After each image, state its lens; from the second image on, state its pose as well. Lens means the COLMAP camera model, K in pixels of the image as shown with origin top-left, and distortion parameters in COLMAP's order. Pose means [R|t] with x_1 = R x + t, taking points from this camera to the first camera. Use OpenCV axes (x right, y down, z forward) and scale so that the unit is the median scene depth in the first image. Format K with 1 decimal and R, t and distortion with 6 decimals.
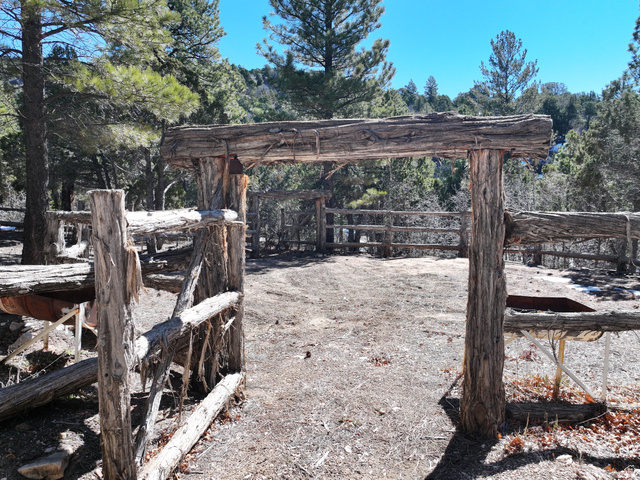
lens RADIAL K [[454.0, 0, 320.0], [0, 454.0, 240.0], [0, 0, 1]] dist [-0.001617, 0.024913]
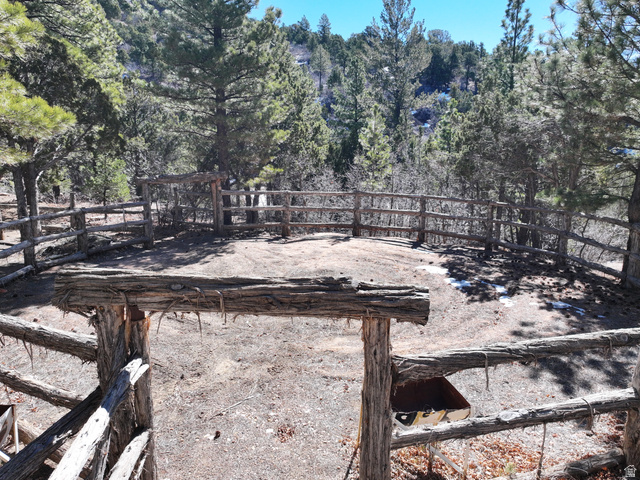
lens RADIAL K [[454.0, 0, 320.0], [0, 454.0, 240.0], [0, 0, 1]] dist [-0.001617, 0.024913]
pose [[0.974450, -0.046104, 0.219821, -0.001652], [0.015960, 0.990445, 0.136982, -0.104457], [-0.224036, -0.129974, 0.965875, -0.005929]]
